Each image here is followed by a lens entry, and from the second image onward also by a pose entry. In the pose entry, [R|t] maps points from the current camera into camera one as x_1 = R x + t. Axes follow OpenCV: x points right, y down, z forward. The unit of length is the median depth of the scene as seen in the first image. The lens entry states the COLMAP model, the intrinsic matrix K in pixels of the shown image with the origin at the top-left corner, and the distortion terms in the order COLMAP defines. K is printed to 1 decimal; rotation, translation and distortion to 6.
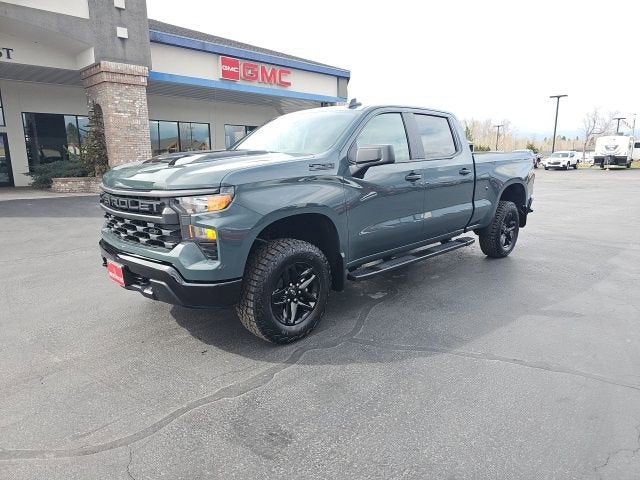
lens RADIAL K [[417.6, 0, 324.1], [0, 417.6, 240.0], [0, 0, 1]] dist [0.057685, -0.043221]
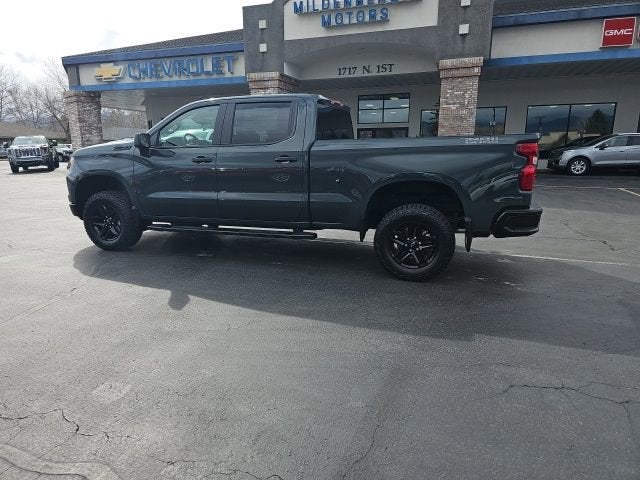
lens RADIAL K [[417.5, 0, 314.8], [0, 417.5, 243.2], [0, 0, 1]] dist [0.056695, -0.045192]
pose [[0.433066, 0.204393, -0.877882, 0.438613], [-0.175275, 0.974455, 0.140413, -0.043357], [0.884156, 0.093062, 0.457829, 0.231111]]
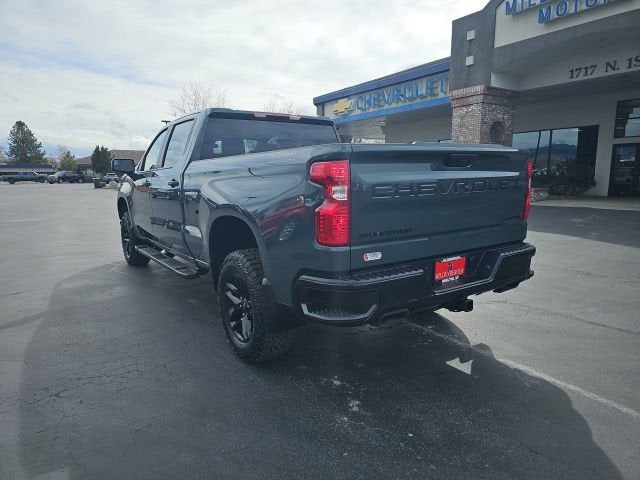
lens RADIAL K [[417.5, 0, 321.2], [0, 417.5, 244.8], [0, 0, 1]] dist [0.056695, -0.045192]
pose [[-0.178134, 0.171077, -0.969021, 0.394001], [-0.181326, 0.962200, 0.203206, -0.095167], [0.967155, 0.211906, -0.140380, 0.508047]]
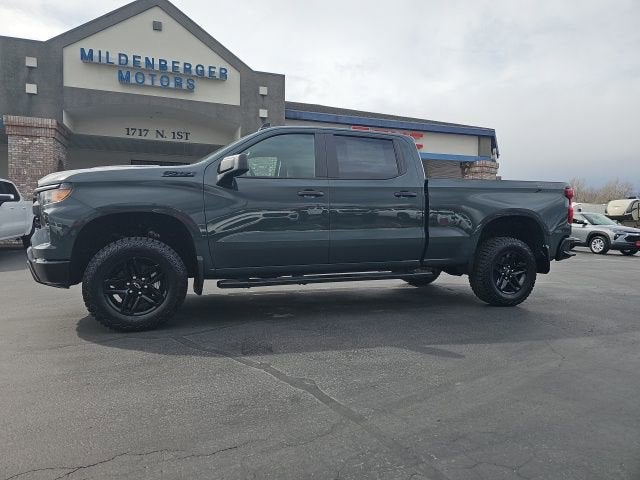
lens RADIAL K [[417.6, 0, 315.5], [0, 417.6, 235.8], [0, 0, 1]] dist [0.057685, -0.043221]
pose [[0.904128, 0.024107, -0.426580, 0.195443], [-0.096699, 0.984046, -0.149339, 0.028349], [0.416175, 0.176272, 0.892035, 0.045308]]
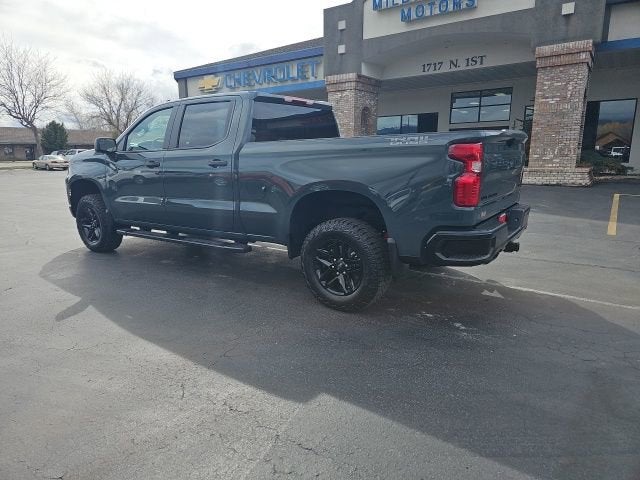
lens RADIAL K [[417.5, 0, 310.9], [0, 417.5, 244.5], [0, 0, 1]] dist [0.056695, -0.045192]
pose [[0.167149, 0.215634, -0.962062, 0.439076], [-0.182173, 0.965743, 0.184808, -0.069827], [0.968955, 0.144371, 0.200705, 0.371069]]
